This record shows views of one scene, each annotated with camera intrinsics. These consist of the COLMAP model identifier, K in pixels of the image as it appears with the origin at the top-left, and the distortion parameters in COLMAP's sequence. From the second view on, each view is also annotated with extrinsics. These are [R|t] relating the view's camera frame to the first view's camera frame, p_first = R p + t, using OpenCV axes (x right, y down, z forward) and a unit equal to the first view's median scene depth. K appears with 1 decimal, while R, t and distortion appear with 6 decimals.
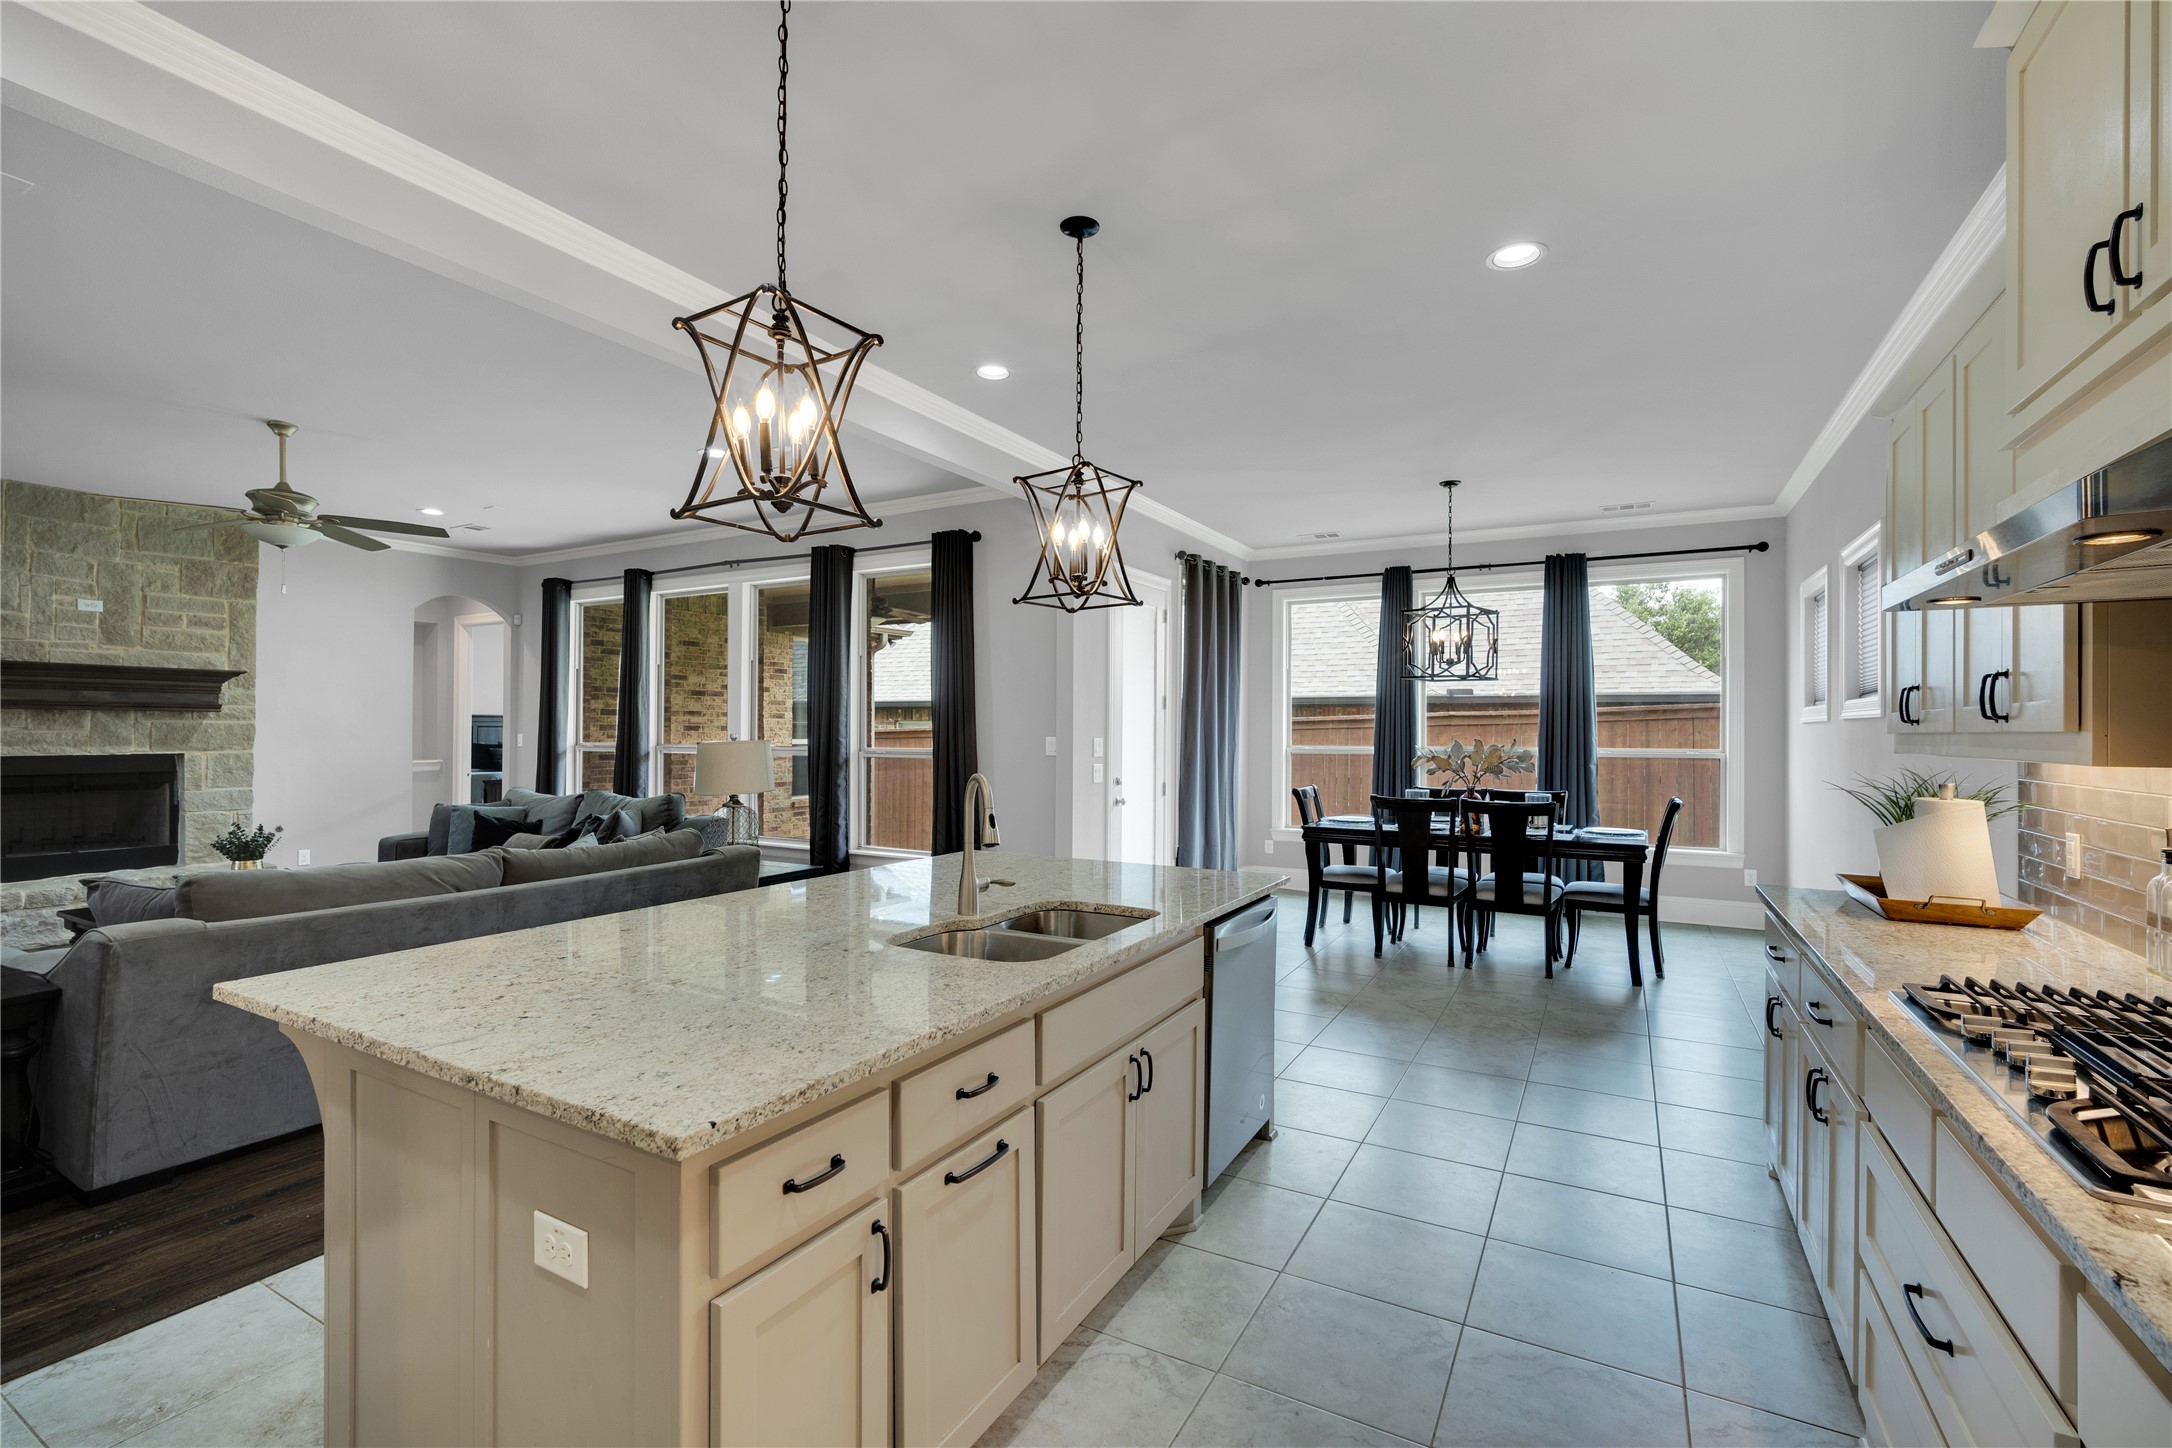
lens RADIAL K [[952.7, 0, 1087.5], [0, 952.7, 726.8], [0, 0, 1]] dist [-0.005980, 0.003186]
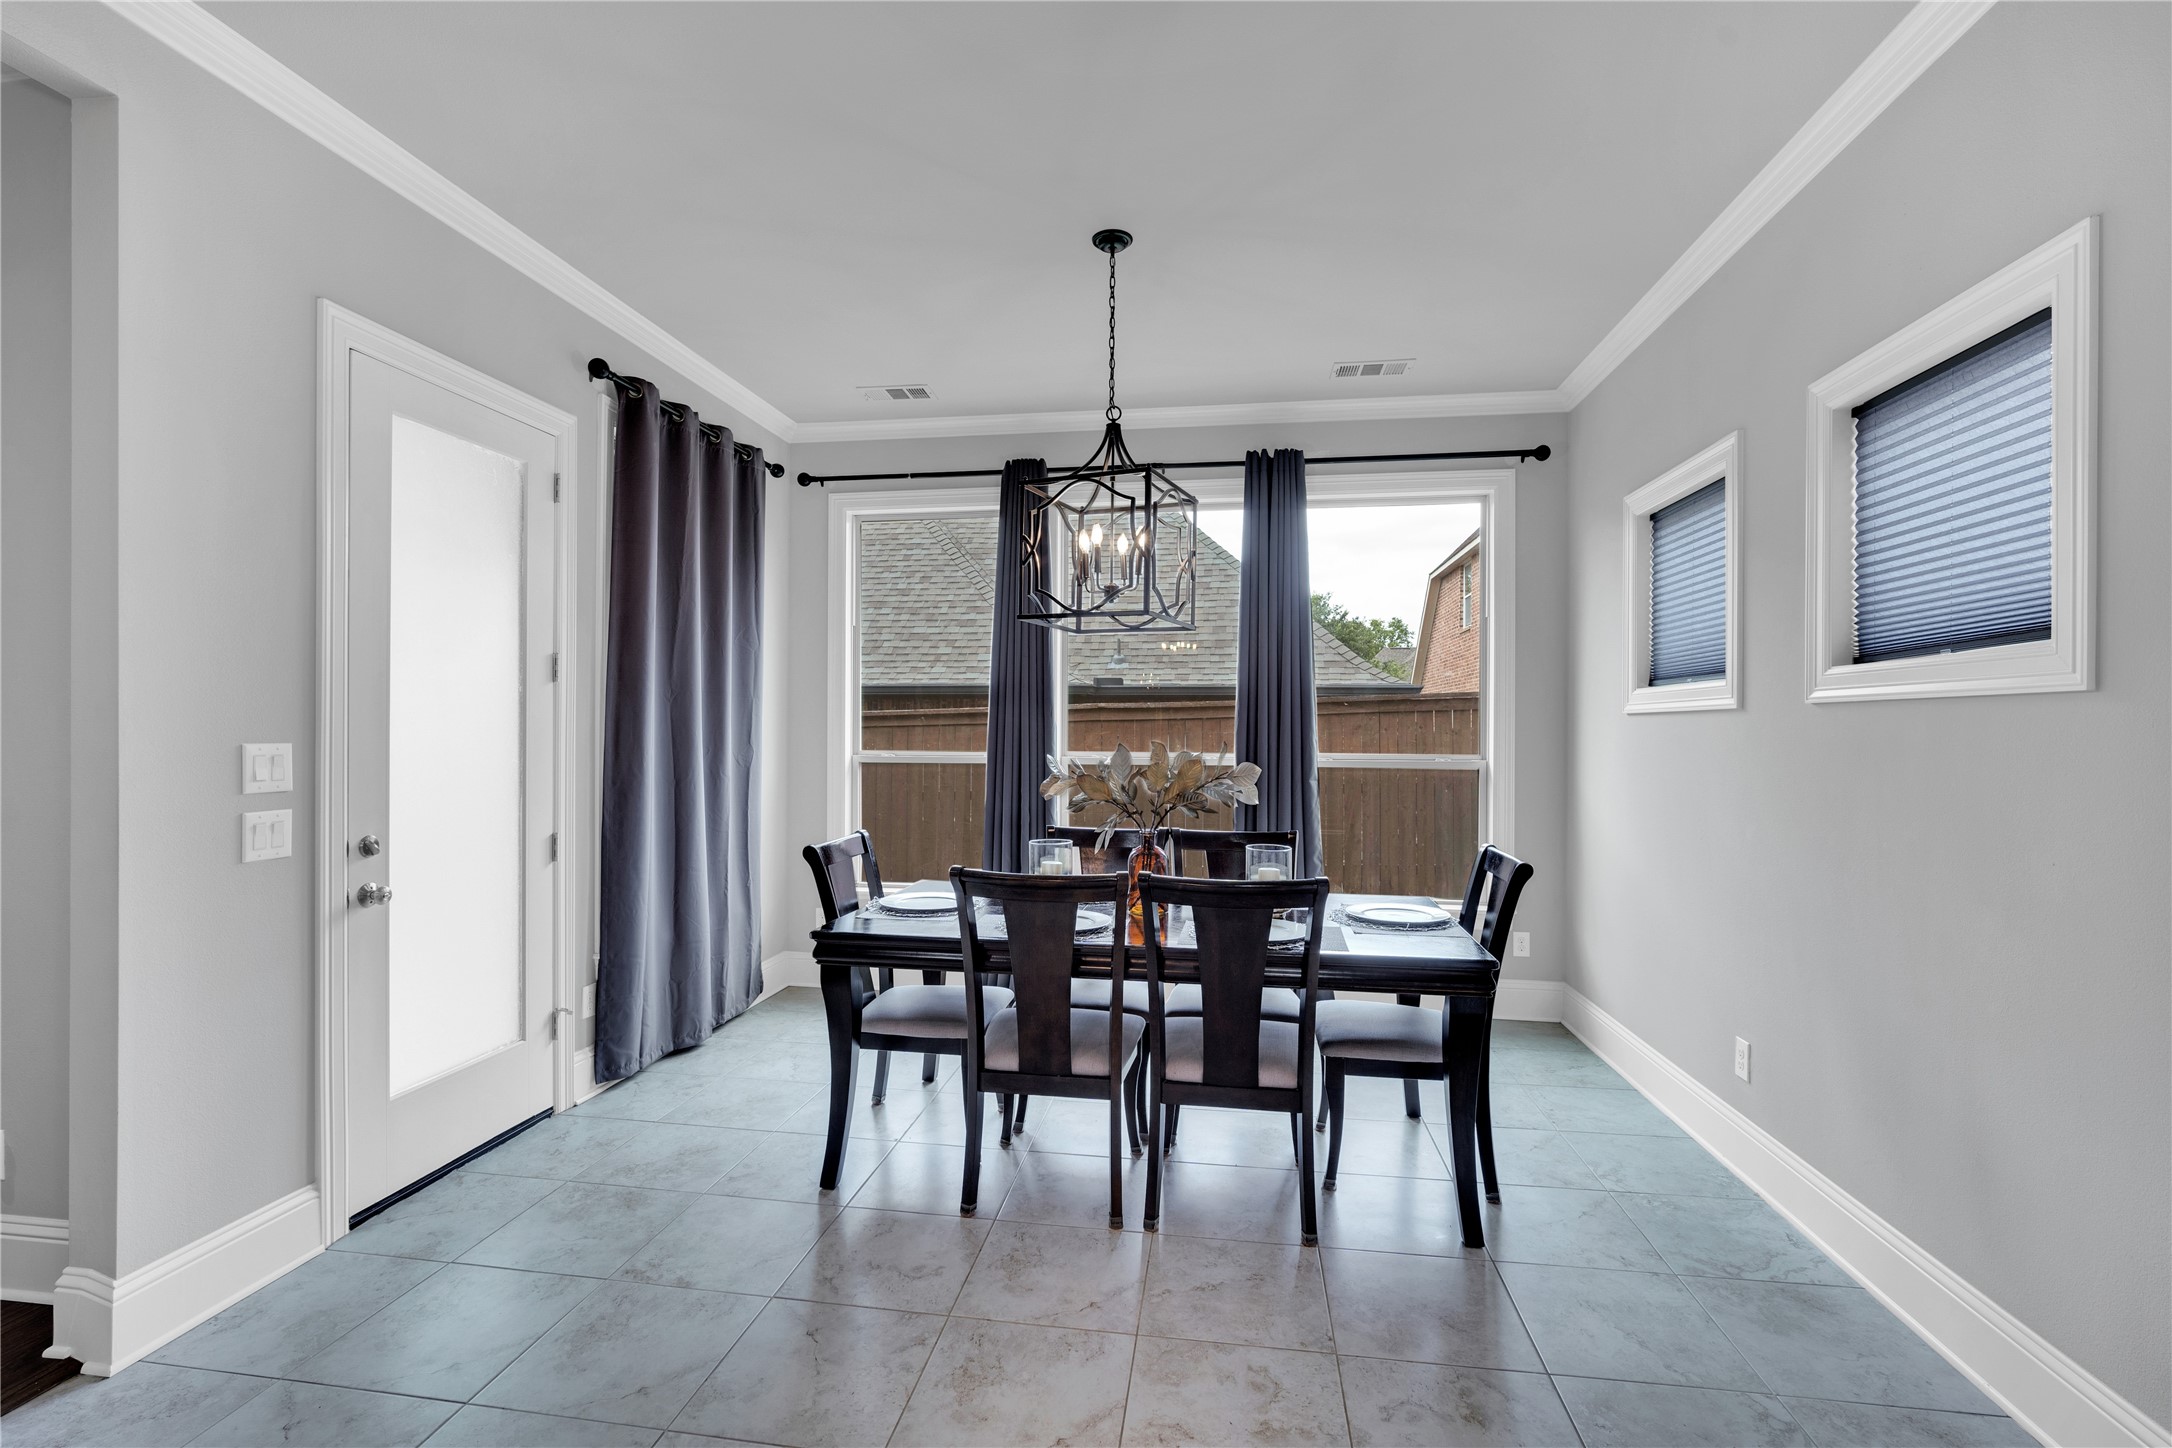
lens RADIAL K [[952.7, 0, 1084.2], [0, 952.7, 729.9], [0, 0, 1]] dist [-0.005980, 0.003186]
pose [[0.936877, 0.000163, 0.349658, 0.172066], [-0.001662, 0.999991, 0.003987, 0.003729], [-0.349654, -0.004316, 0.936869, 0.480116]]
